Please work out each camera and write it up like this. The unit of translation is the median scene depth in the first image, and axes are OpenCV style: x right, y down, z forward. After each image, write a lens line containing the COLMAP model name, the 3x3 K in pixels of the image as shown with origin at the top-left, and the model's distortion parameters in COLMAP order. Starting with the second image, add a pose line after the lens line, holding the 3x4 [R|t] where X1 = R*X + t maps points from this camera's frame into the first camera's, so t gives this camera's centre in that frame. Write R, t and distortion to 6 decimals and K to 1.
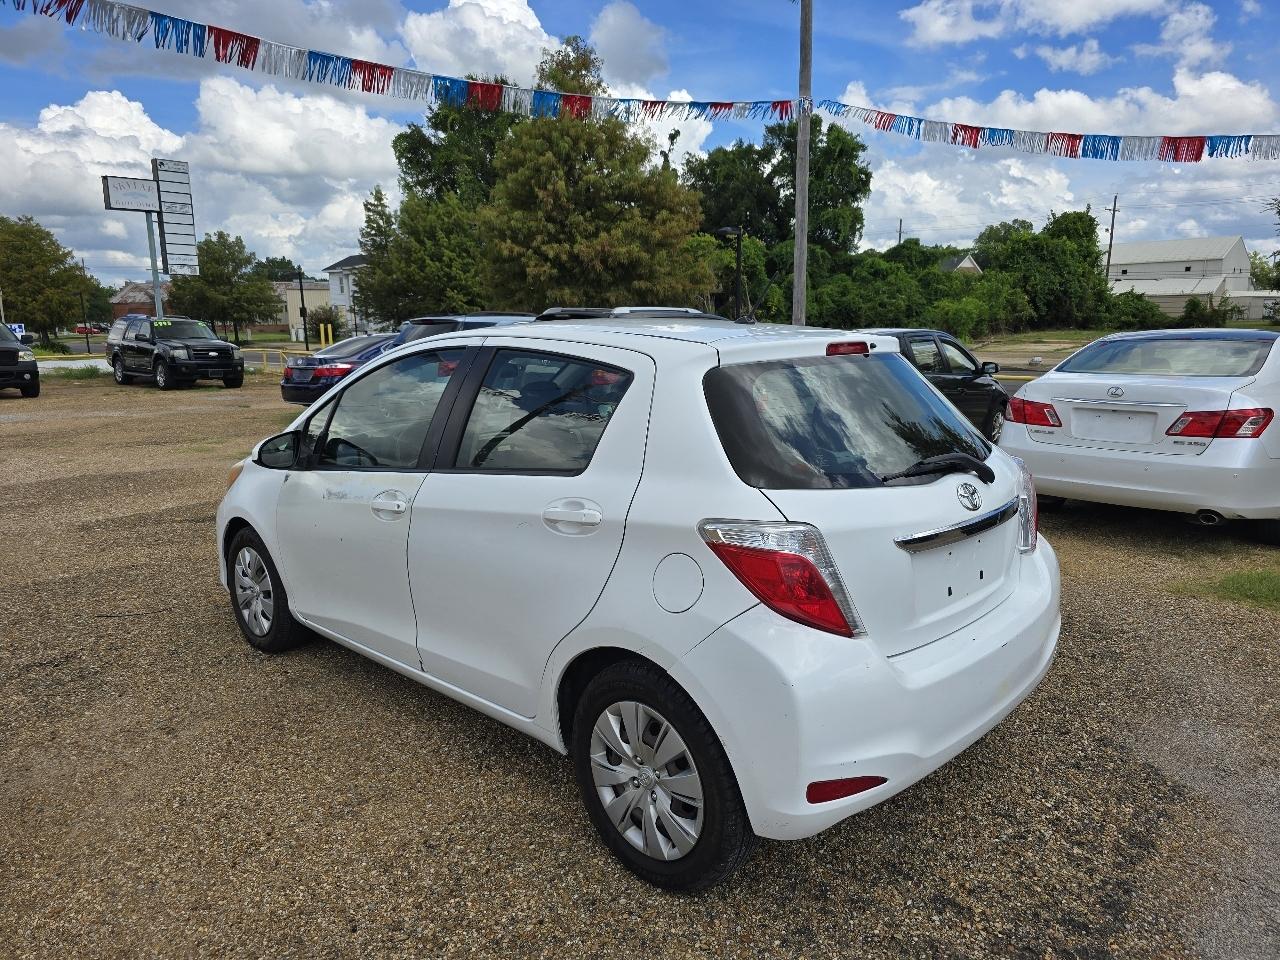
lens RADIAL K [[874.1, 0, 650.3], [0, 874.1, 478.6], [0, 0, 1]] dist [0.047443, -0.042682]
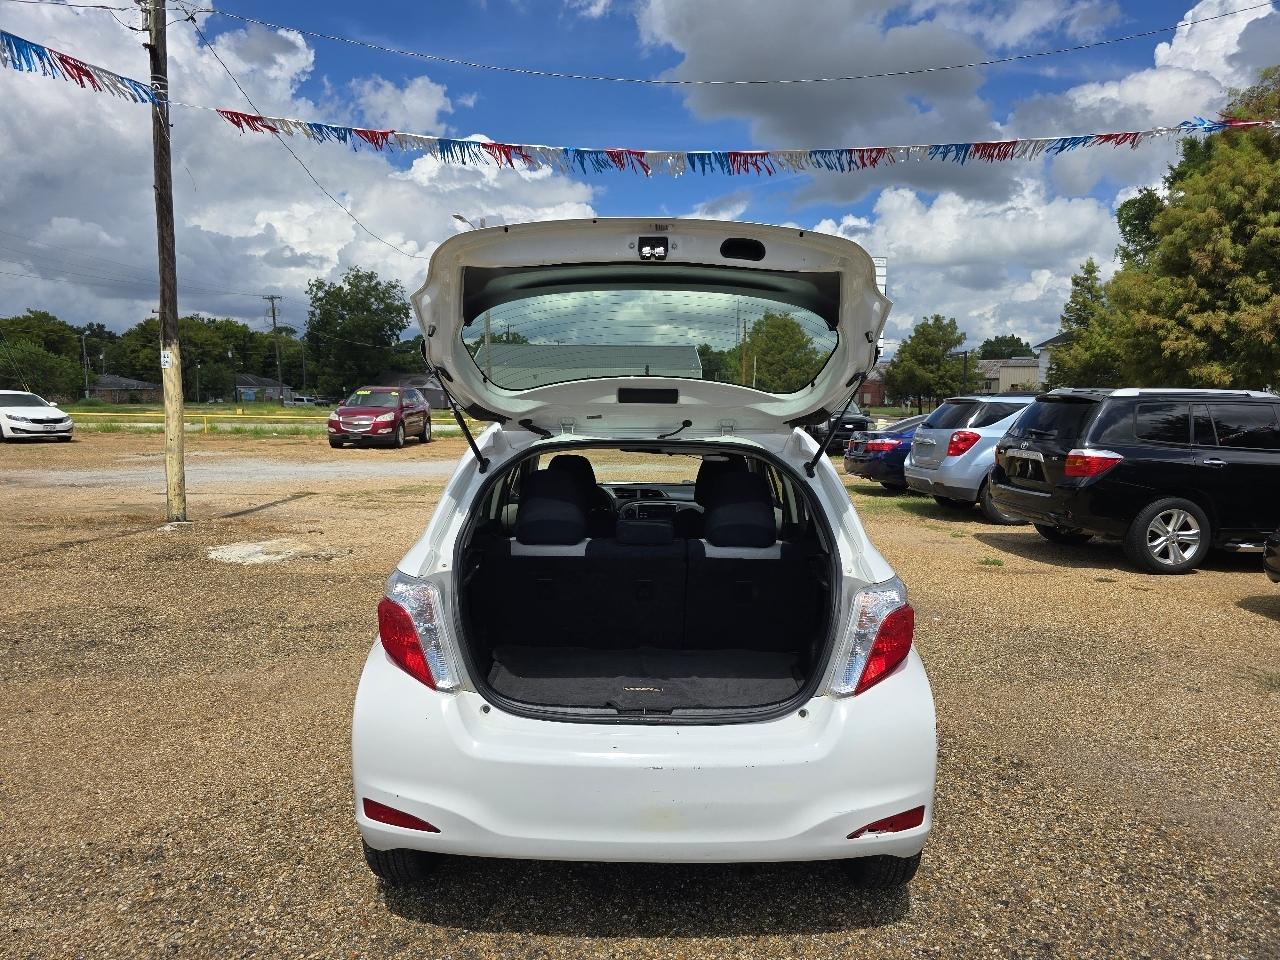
lens RADIAL K [[874.1, 0, 633.1], [0, 874.1, 480.2], [0, 0, 1]] dist [0.047443, -0.042682]
pose [[0.690351, 0.087524, -0.718161, 0.057203], [-0.146427, 0.989015, -0.020224, -0.004824], [0.708502, 0.119120, 0.695583, 0.017523]]
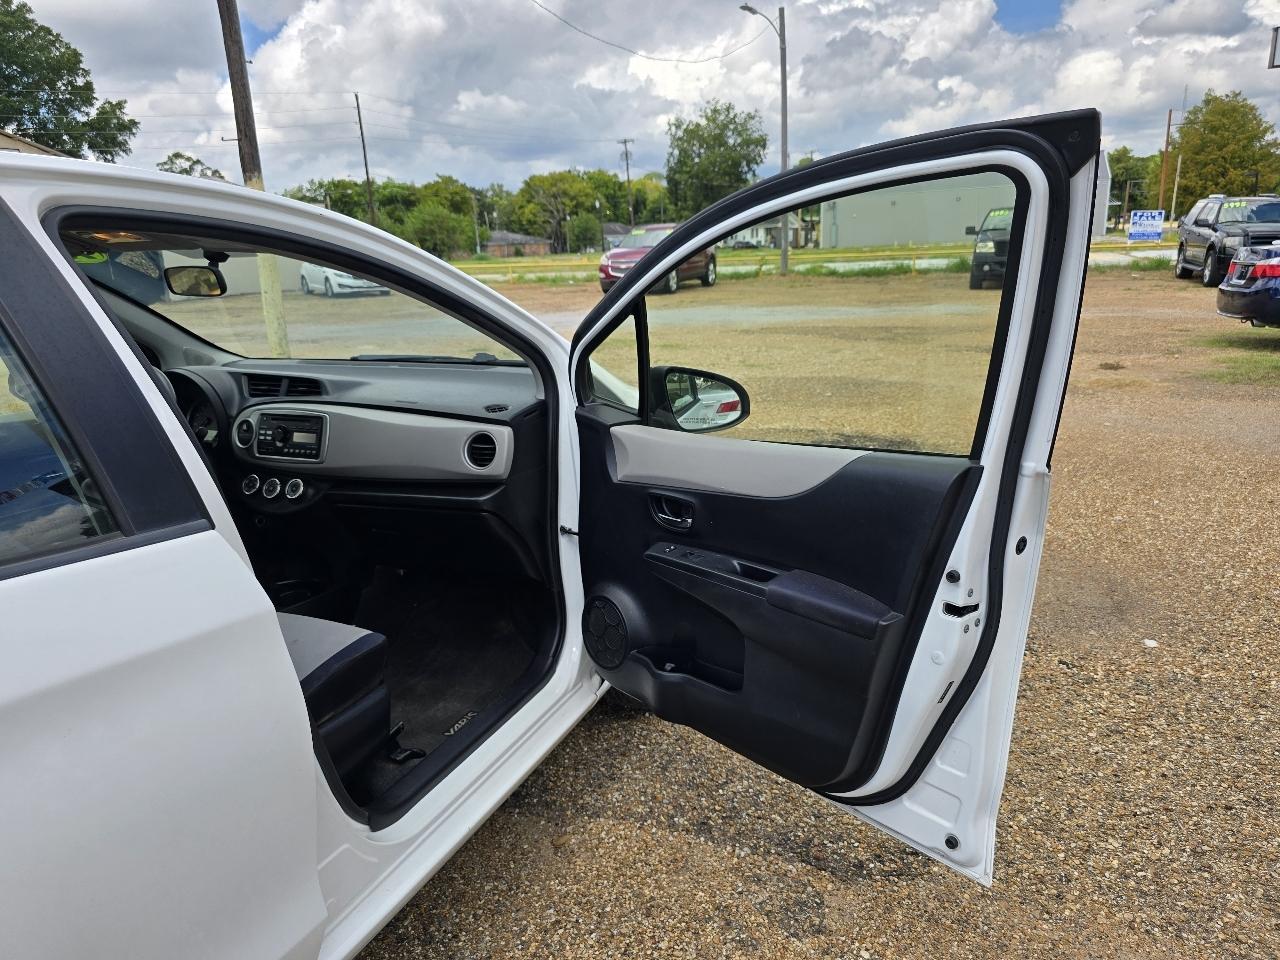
lens RADIAL K [[870.0, 0, 635.8], [0, 870.0, 485.6], [0, 0, 1]] dist [0.037208, -0.032301]
pose [[0.336621, 0.251120, -0.907538, 0.034823], [-0.130658, 0.966917, 0.219088, -0.013747], [0.932531, 0.044827, 0.358296, 0.094325]]
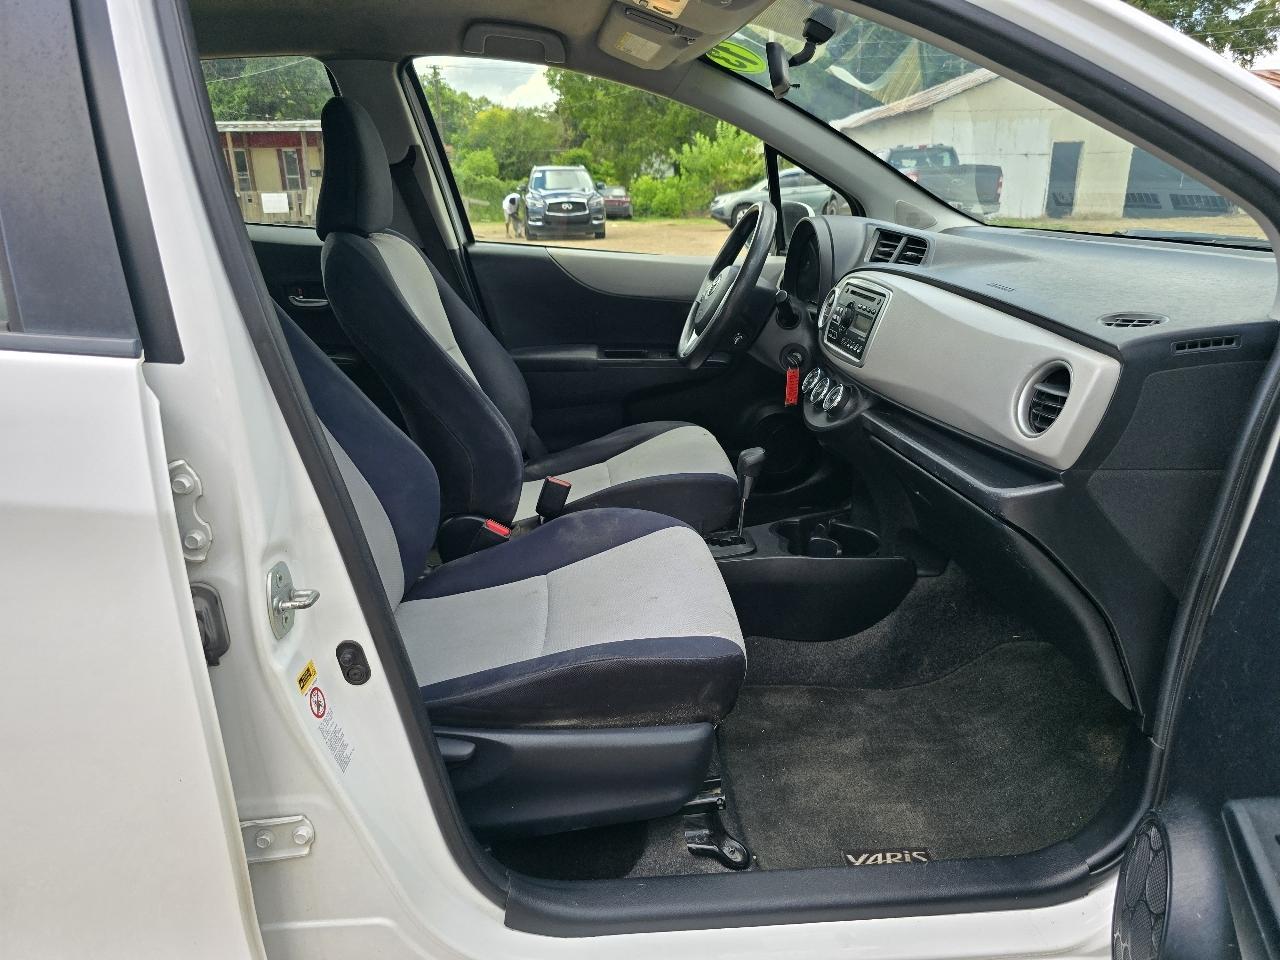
lens RADIAL K [[874.1, 0, 615.6], [0, 874.1, 490.2], [0, 0, 1]] dist [0.047443, -0.042682]
pose [[-0.676319, 0.260530, -0.688997, 0.013416], [-0.103028, 0.892711, 0.438693, -0.010970], [0.729368, 0.367683, -0.576915, 0.108480]]
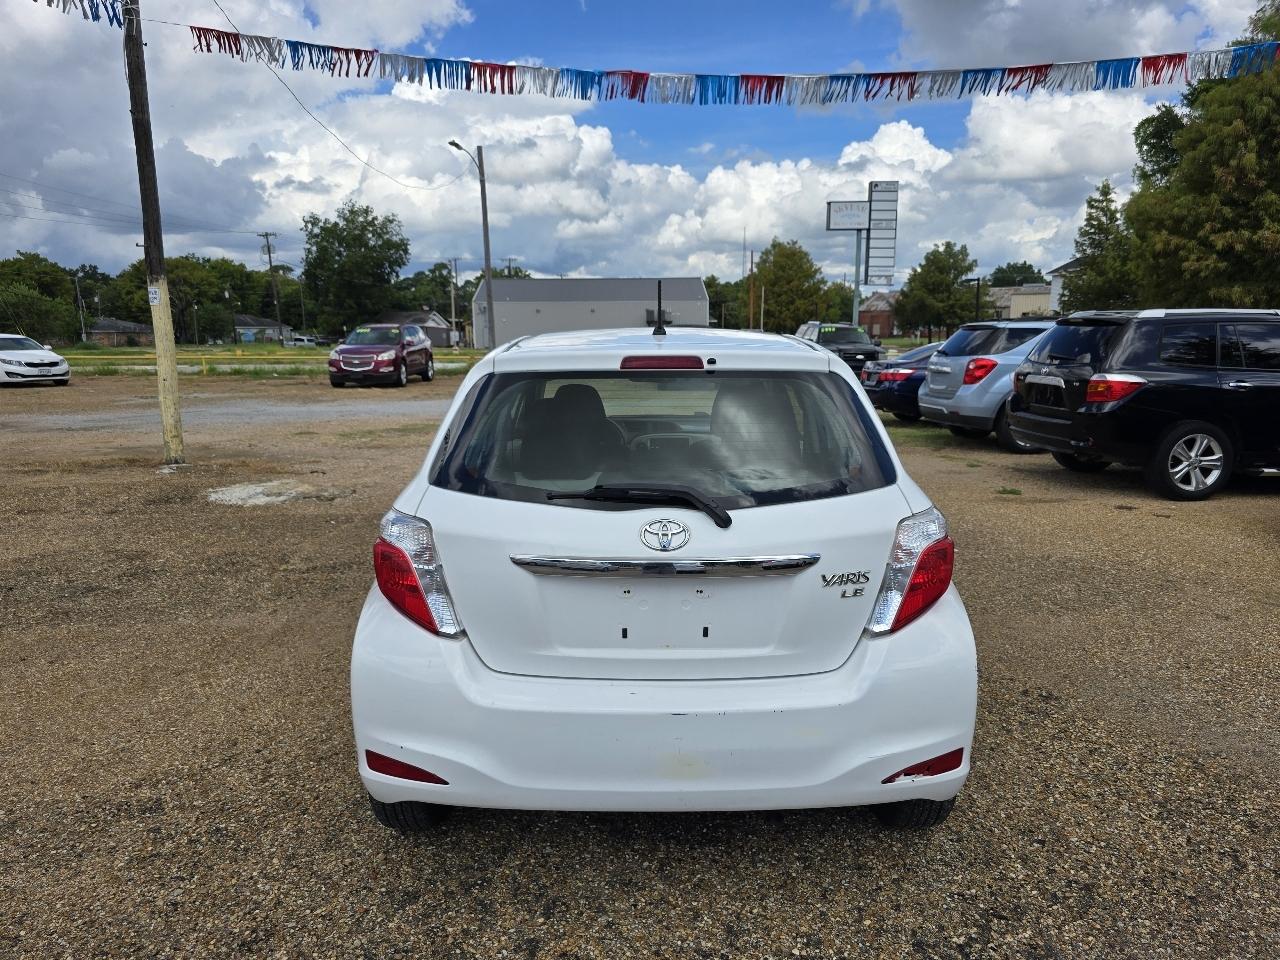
lens RADIAL K [[874.1, 0, 643.0], [0, 874.1, 486.4], [0, 0, 1]] dist [0.047443, -0.042682]
pose [[0.694437, 0.132449, -0.707258, 0.053534], [-0.130287, 0.989811, 0.057438, -0.004192], [0.707660, 0.052259, 0.704618, 0.020575]]
